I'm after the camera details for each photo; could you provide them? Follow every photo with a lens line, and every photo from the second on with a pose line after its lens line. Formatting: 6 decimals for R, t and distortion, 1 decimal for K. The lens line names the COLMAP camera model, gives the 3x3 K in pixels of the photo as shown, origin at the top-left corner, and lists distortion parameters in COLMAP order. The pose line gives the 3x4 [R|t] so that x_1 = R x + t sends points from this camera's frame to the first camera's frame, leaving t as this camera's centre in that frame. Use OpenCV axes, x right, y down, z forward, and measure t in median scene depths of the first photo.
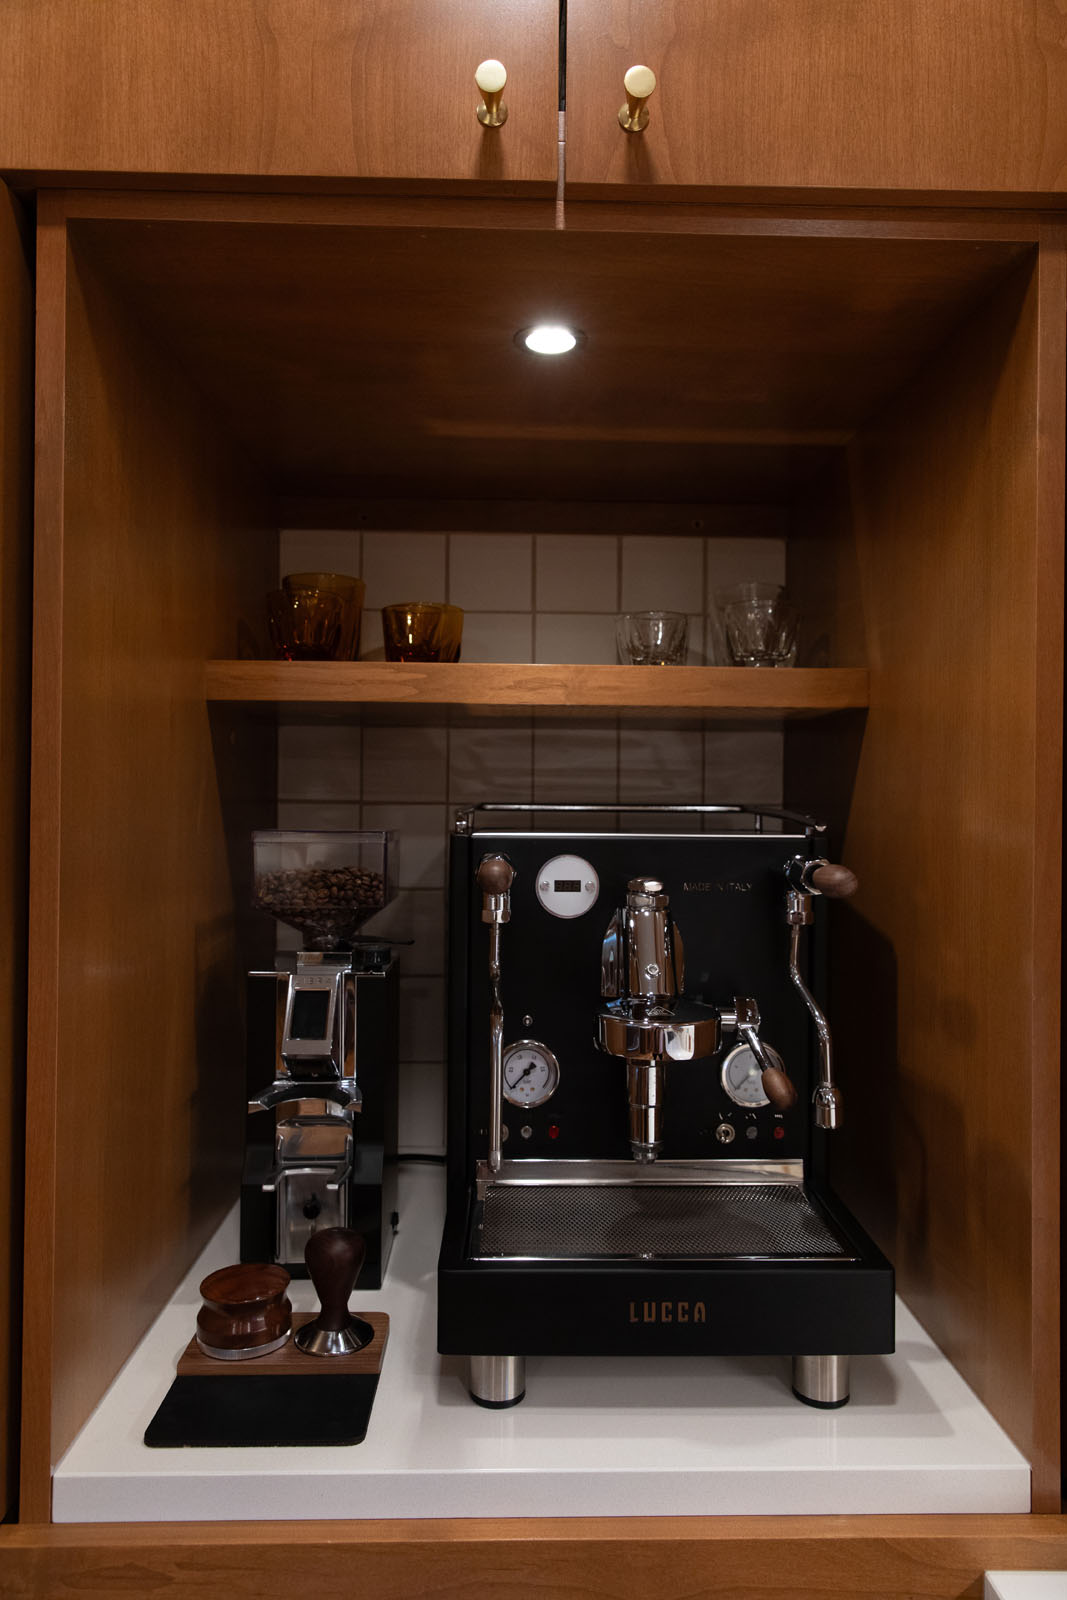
lens RADIAL K [[1057.0, 0, 533.5], [0, 1057.0, 800.0], [0, 0, 1]] dist [0.005813, 0.002876]
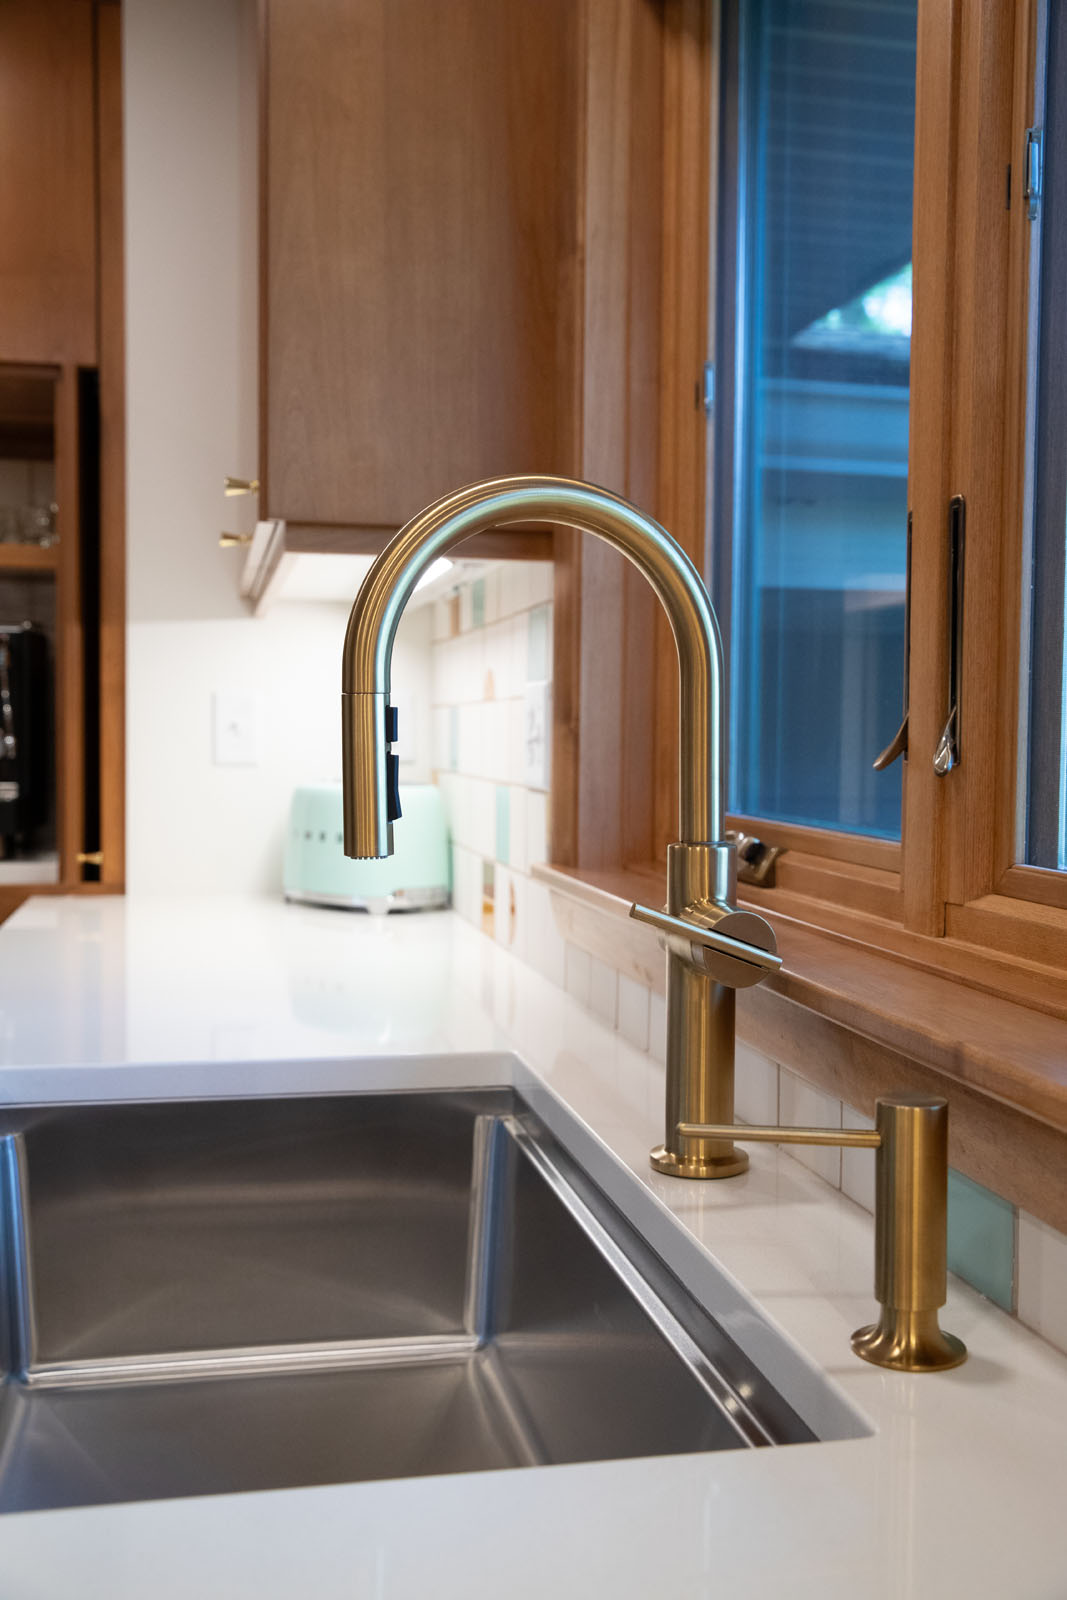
lens RADIAL K [[1584.3, 0, 533.5], [0, 1584.3, 800.0], [0, 0, 1]] dist [0.003755, 0.006212]
pose [[0.983425, -0.008794, 0.181105, 0.684643], [0.000559, 0.998965, 0.045472, 0.227132], [-0.181317, -0.044617, 0.982412, -2.224740]]
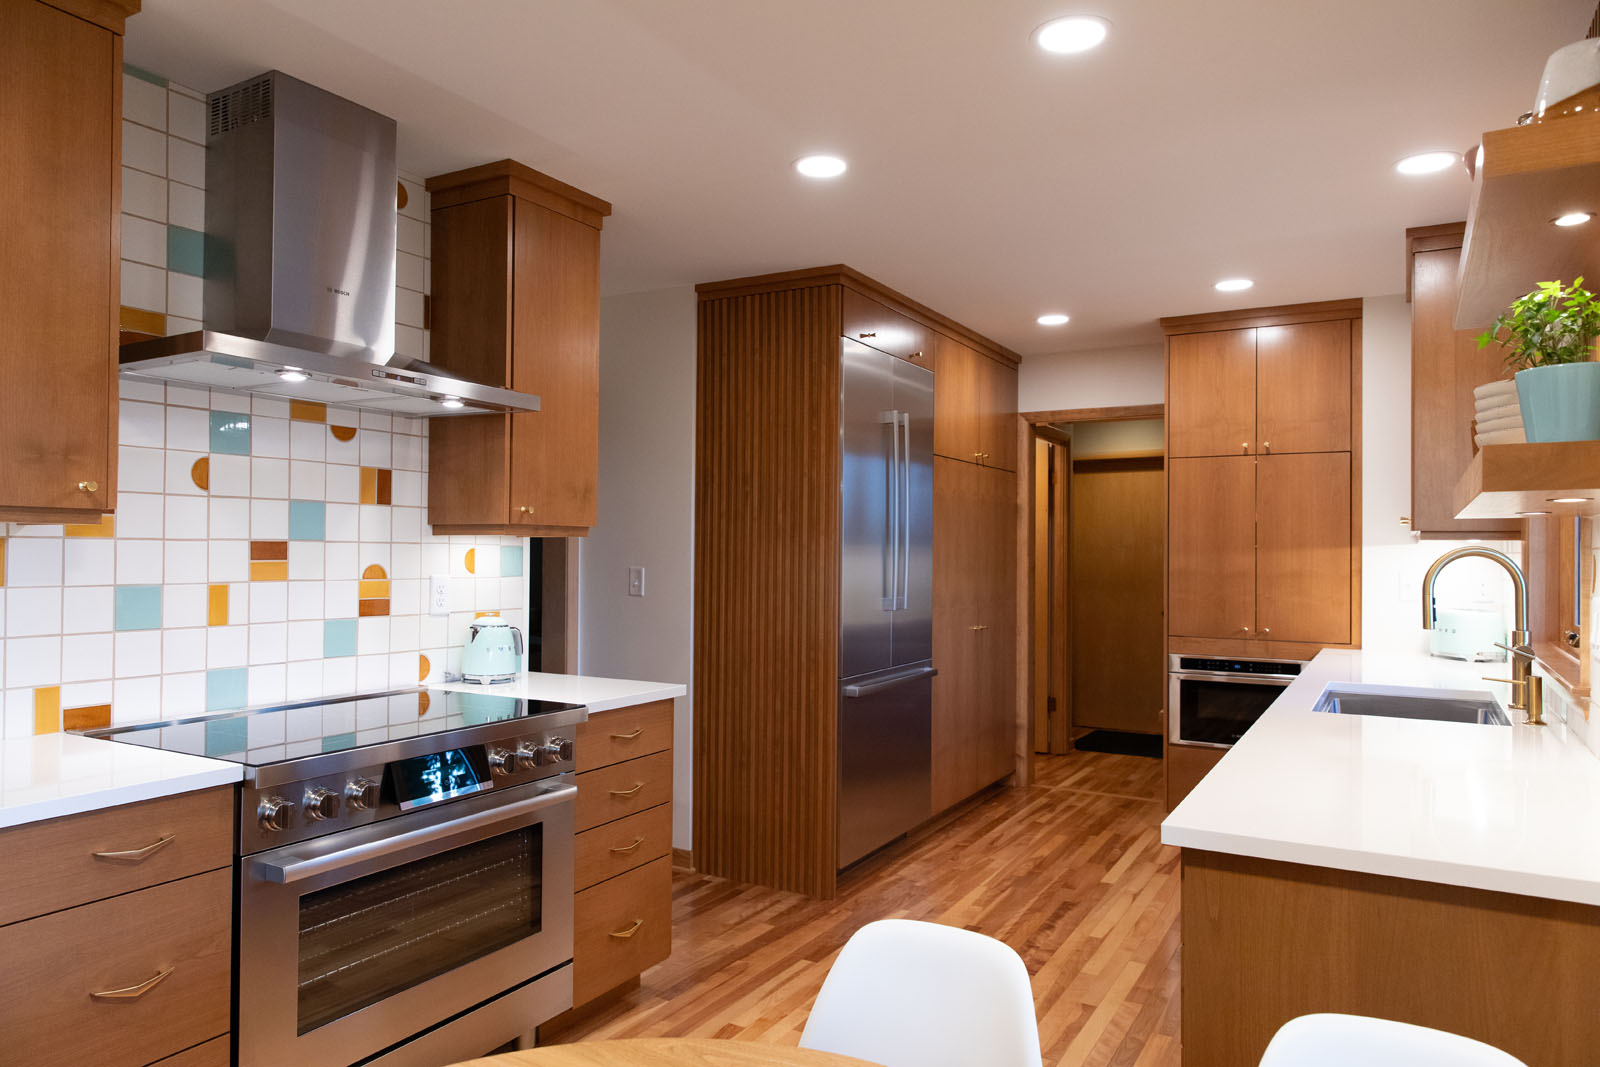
lens RADIAL K [[1057.0, 0, 800.0], [0, 1057.0, 533.5], [0, 0, 1]] dist [0.005813, 0.002876]
pose [[0.855973, -0.010419, -0.516916, 0.798299], [-0.001218, 0.999753, -0.022169, 0.091523], [0.517019, 0.019606, 0.855749, -4.979533]]
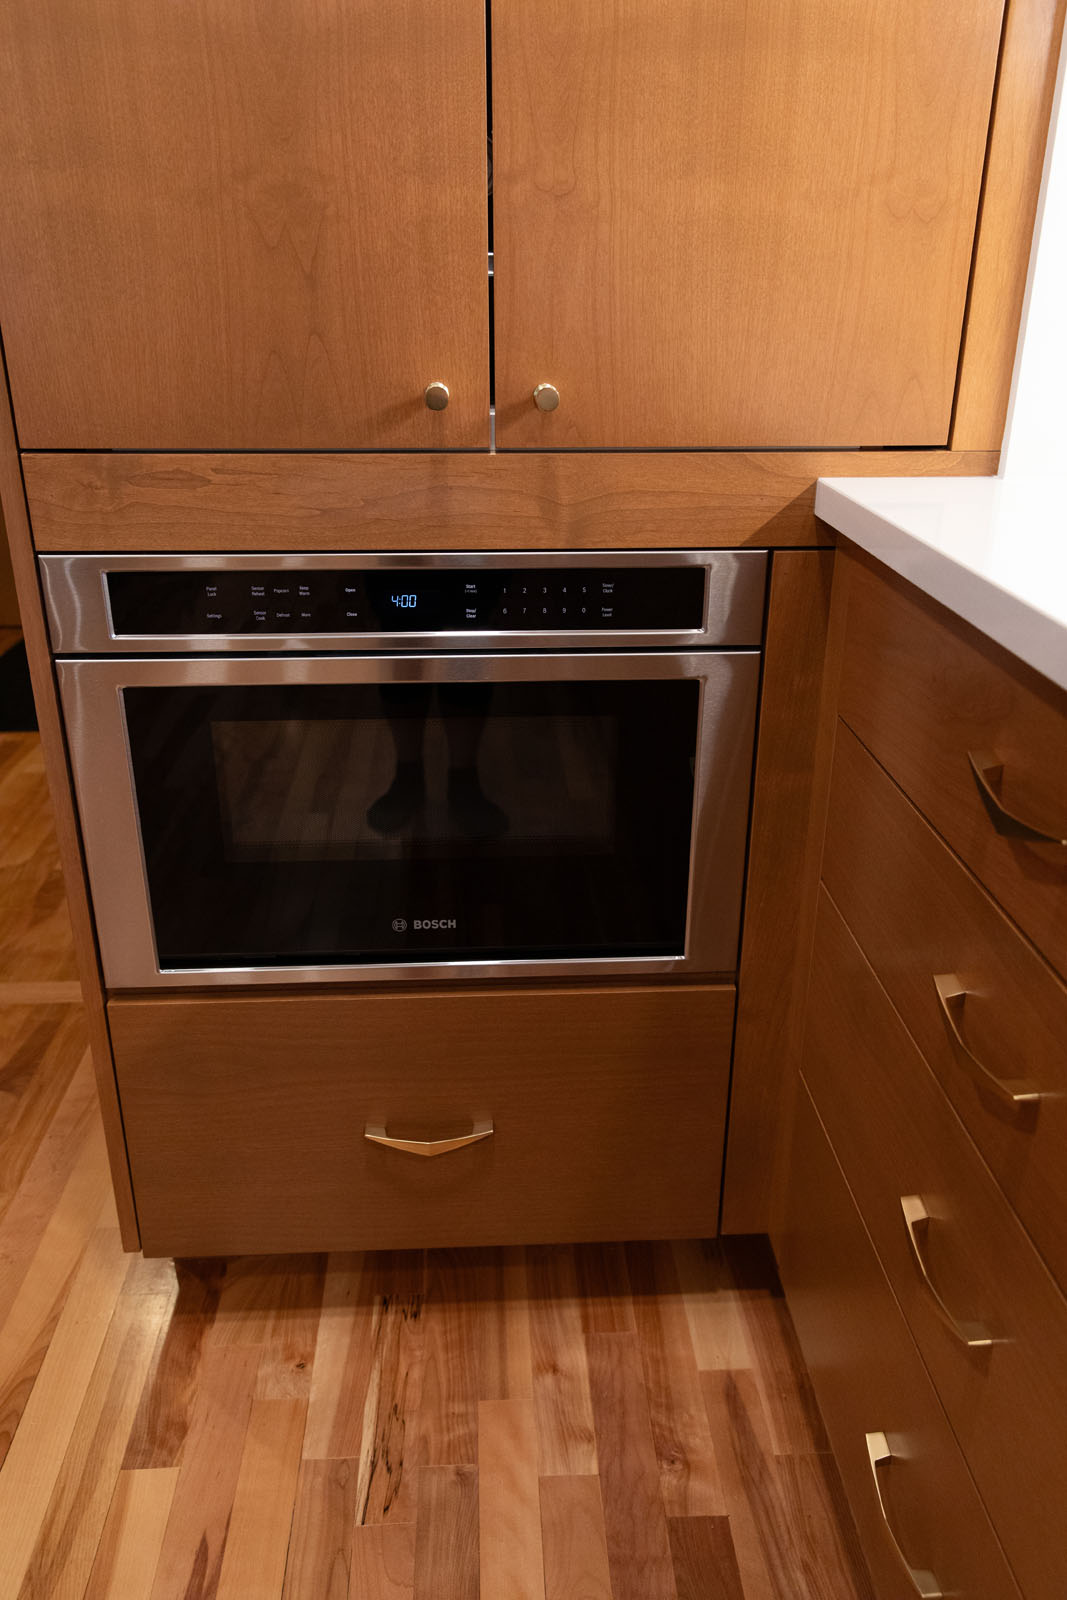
lens RADIAL K [[1231.9, 0, 533.5], [0, 1231.9, 800.0], [0, 0, 1]] dist [-0.000063, -0.000131]
pose [[0.999625, -0.016267, 0.022026, 0.017971], [0.006292, 0.919328, 0.393442, 0.355379], [-0.026649, -0.393156, 0.919086, -0.423868]]
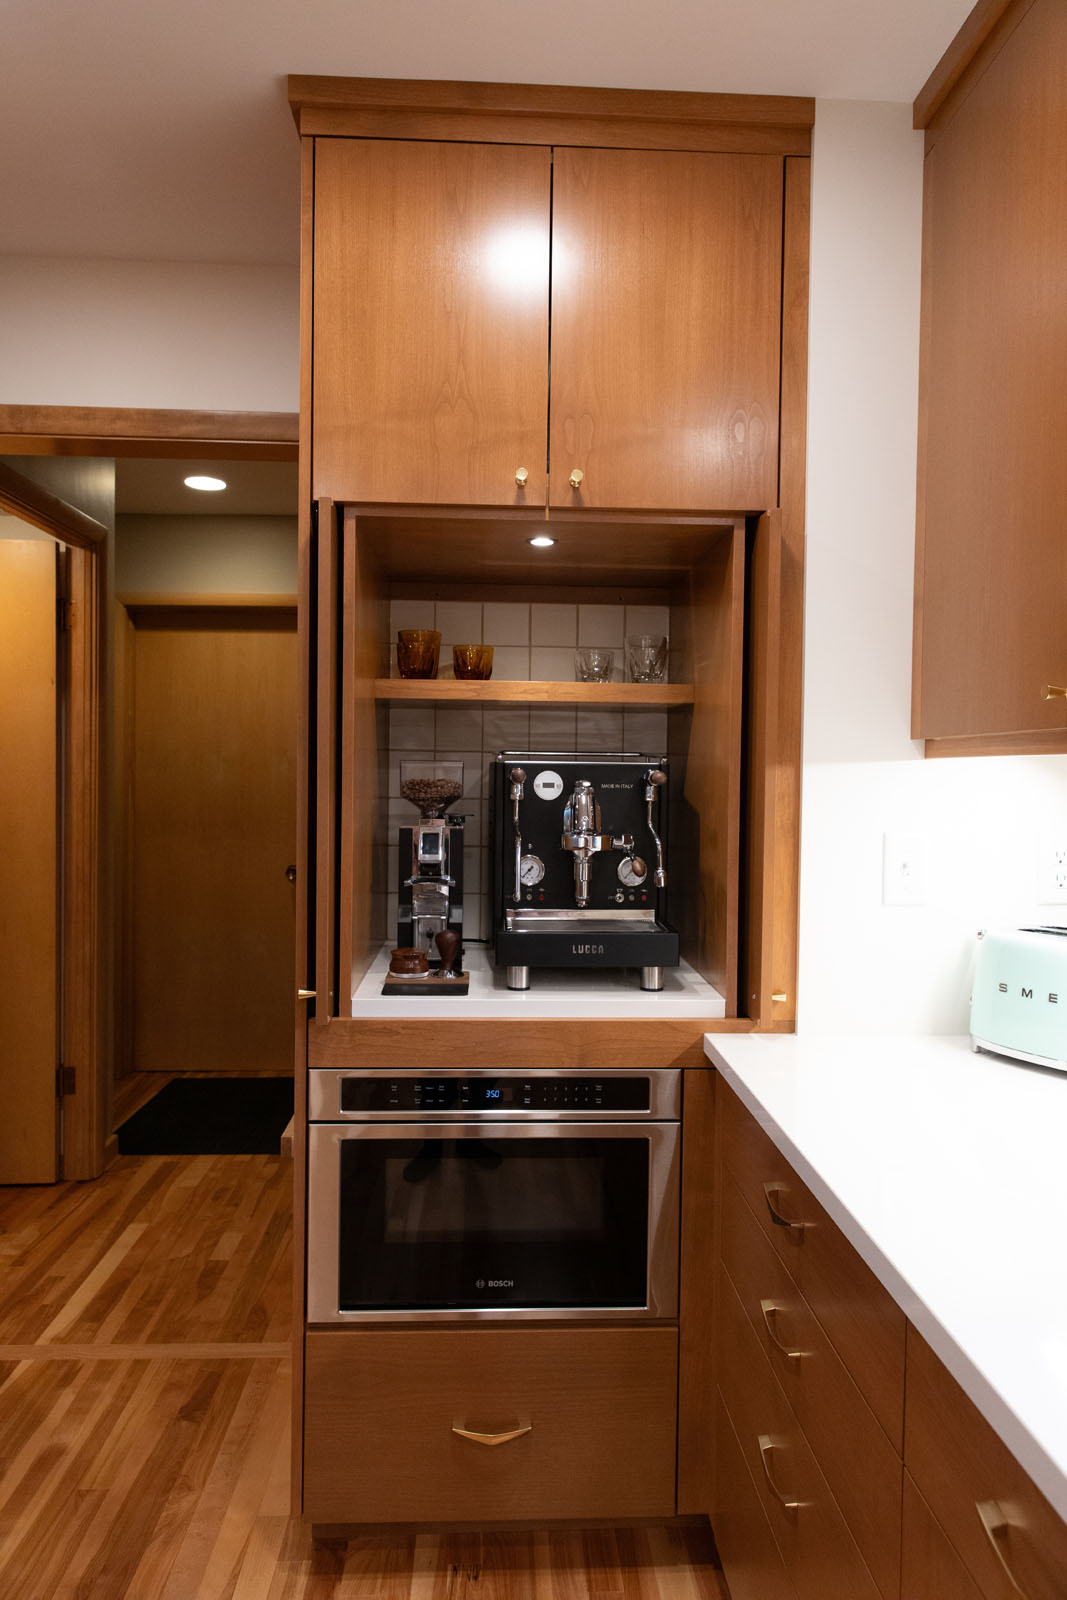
lens RADIAL K [[1057.0, 0, 533.5], [0, 1057.0, 800.0], [0, 0, 1]] dist [0.005813, 0.002876]
pose [[0.999789, 0.003876, 0.020181, -0.042468], [-0.004419, 0.999627, 0.026938, 0.053128], [-0.020069, -0.027021, 0.999433, -1.183732]]
